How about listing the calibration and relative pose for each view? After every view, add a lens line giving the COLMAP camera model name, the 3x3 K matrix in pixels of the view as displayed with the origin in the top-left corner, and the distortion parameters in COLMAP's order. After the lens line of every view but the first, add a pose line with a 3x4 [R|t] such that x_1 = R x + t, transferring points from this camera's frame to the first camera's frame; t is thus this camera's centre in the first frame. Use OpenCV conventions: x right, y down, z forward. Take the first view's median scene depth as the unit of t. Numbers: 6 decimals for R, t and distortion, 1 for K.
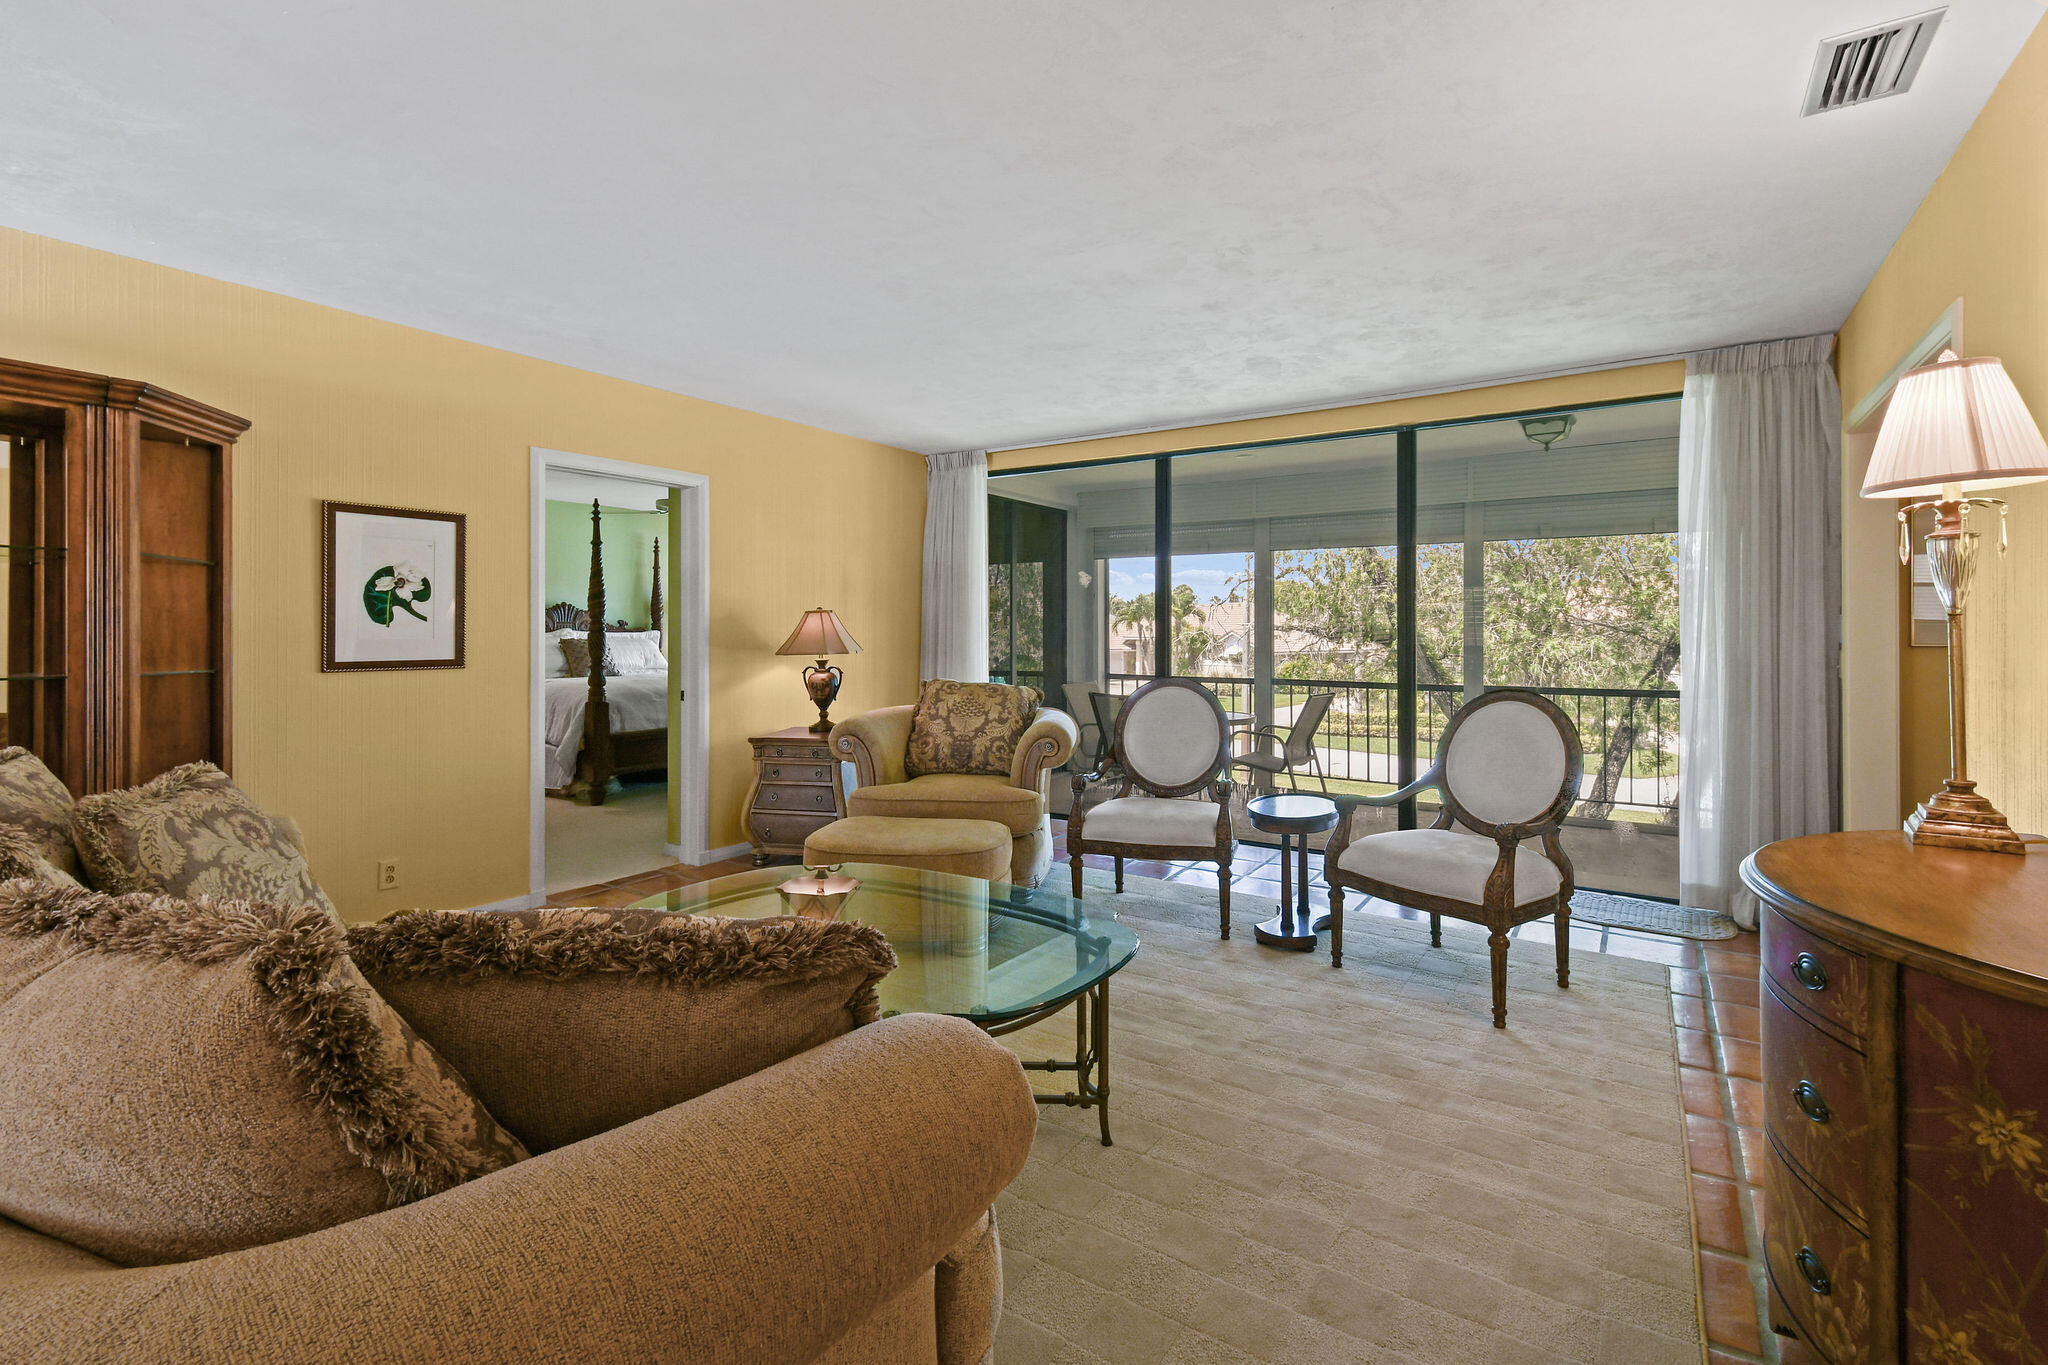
lens RADIAL K [[943.1, 0, 1019.4], [0, 943.1, 645.4], [0, 0, 1]] dist [0.002378, -0.001291]
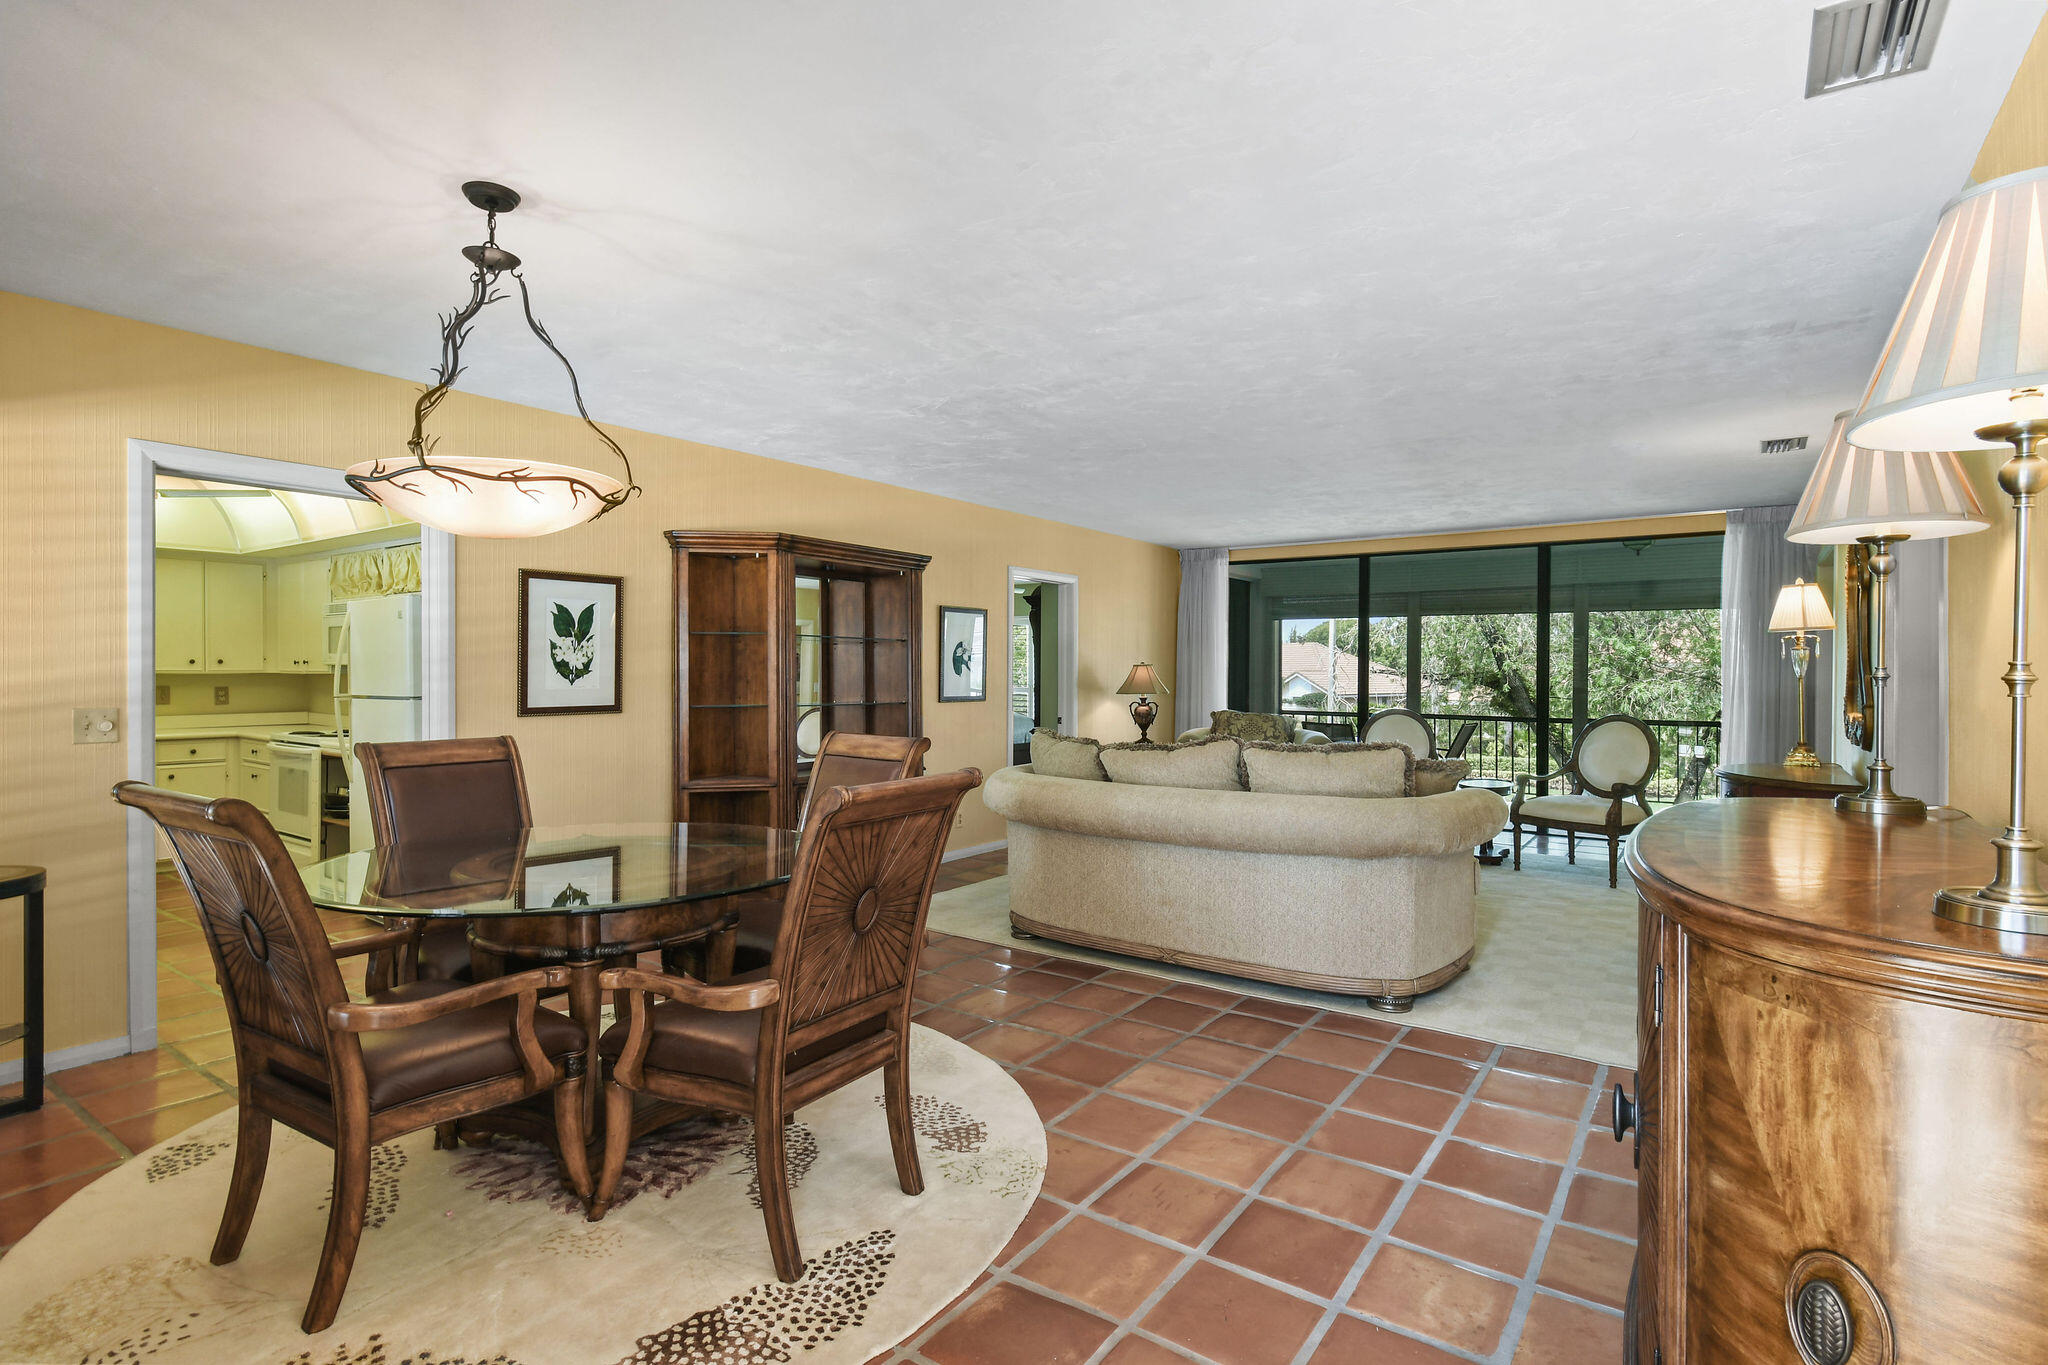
lens RADIAL K [[994.9, 0, 1032.8], [0, 994.9, 696.4], [0, 0, 1]] dist [0.000731, 0.000082]
pose [[0.999551, 0.003642, -0.029741, -0.477047], [-0.003350, 0.999946, 0.009866, -0.001791], [0.029776, -0.009762, 0.999509, -0.821293]]
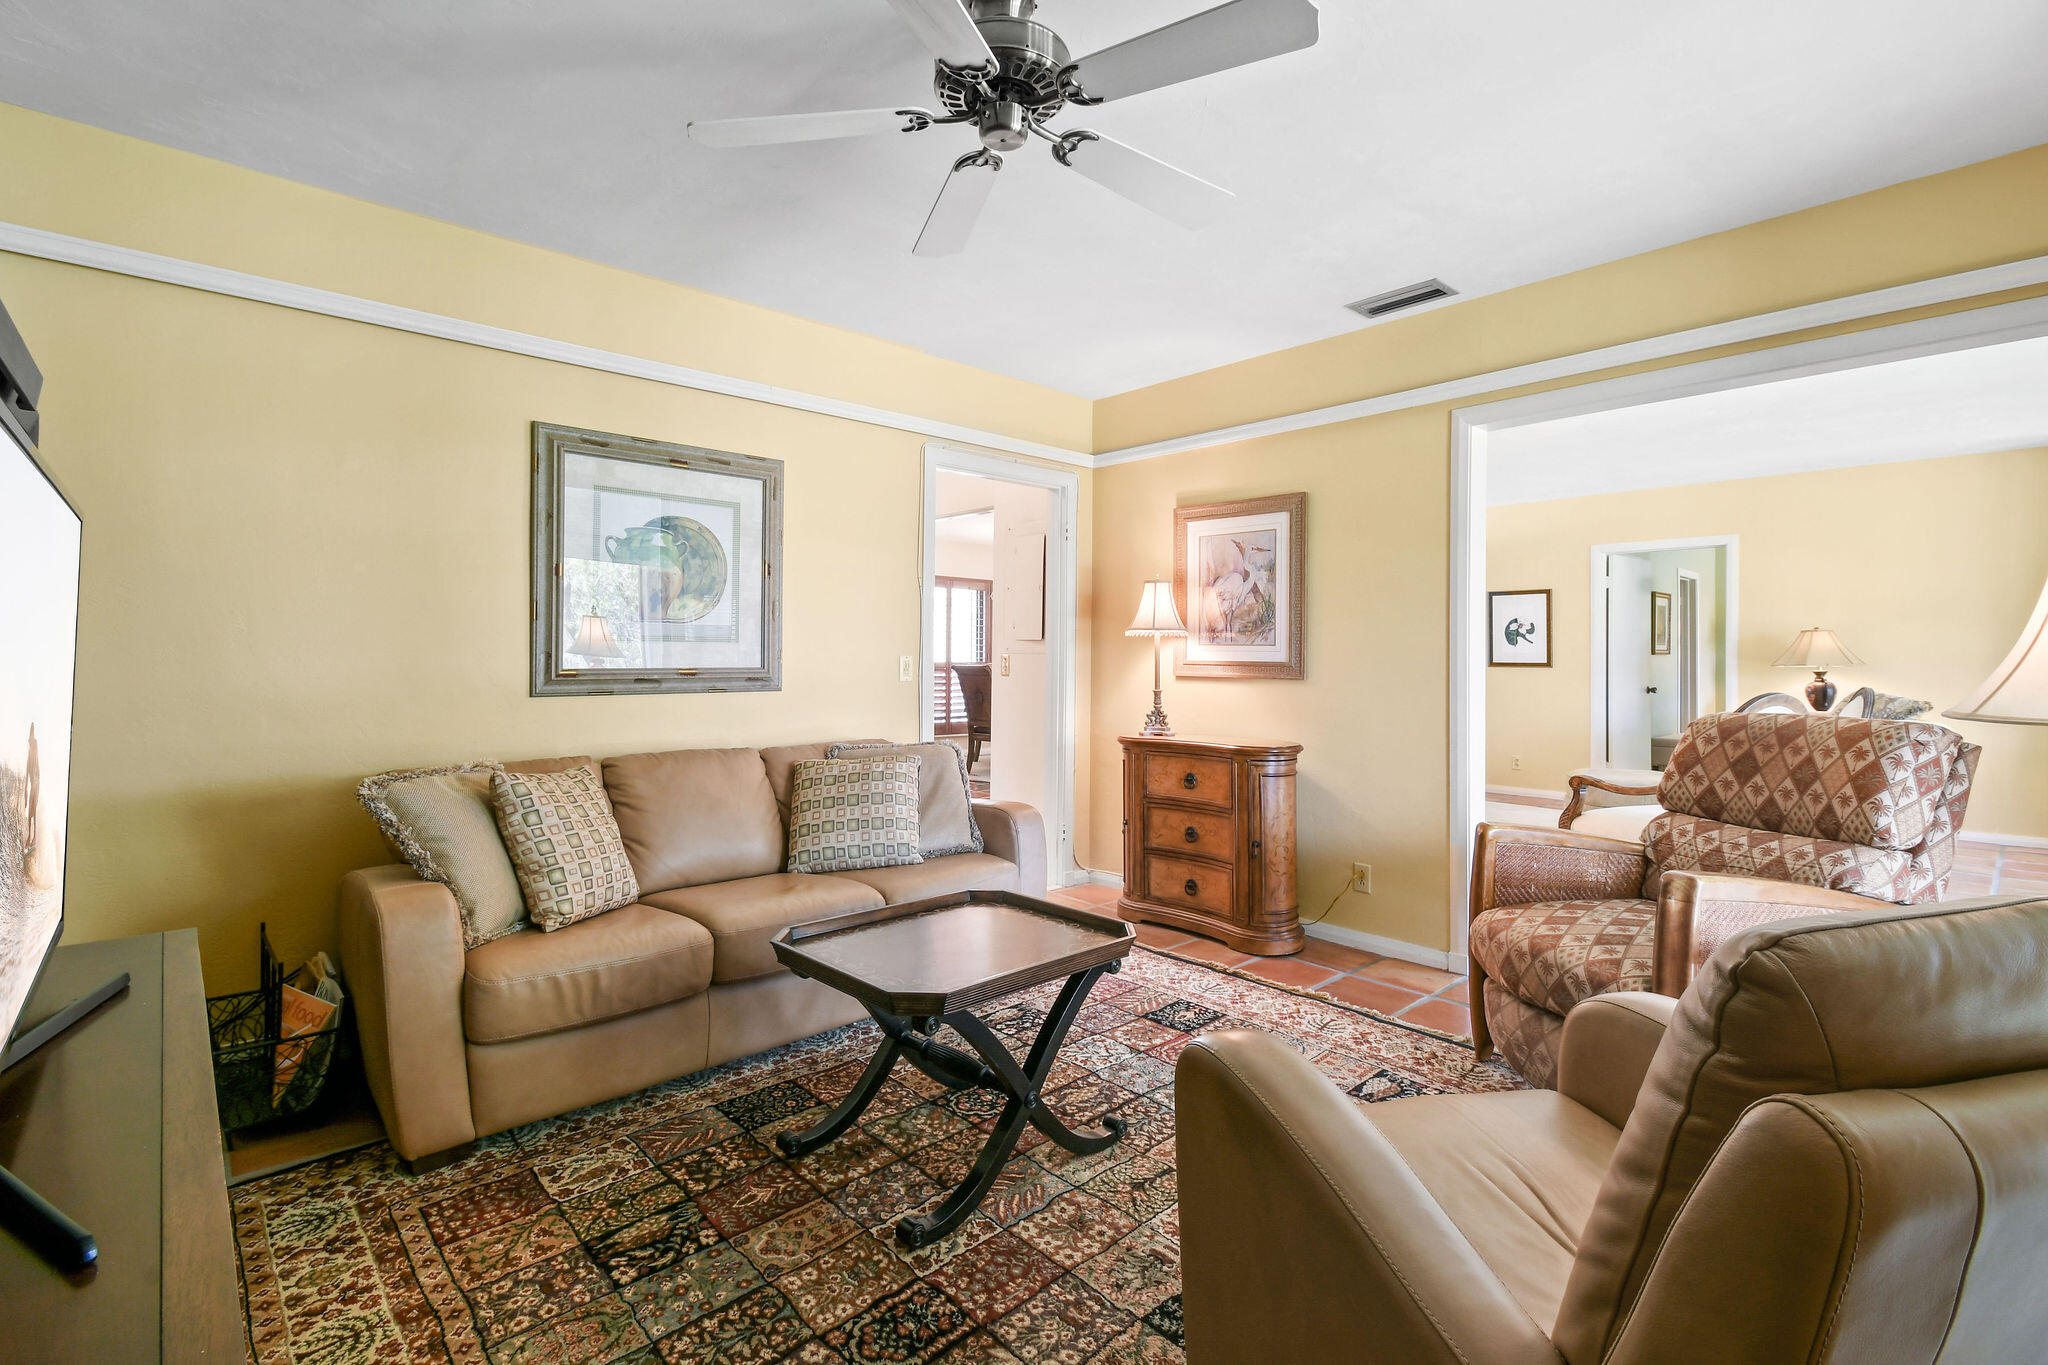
lens RADIAL K [[928.4, 0, 1025.5], [0, 928.4, 651.4], [0, 0, 1]] dist [0.002095, 0.000616]
pose [[-0.235898, -0.003929, -0.971770, 1.606462], [-0.019730, 0.999805, 0.000747, 0.010804], [0.971577, 0.019349, -0.235930, 0.421034]]
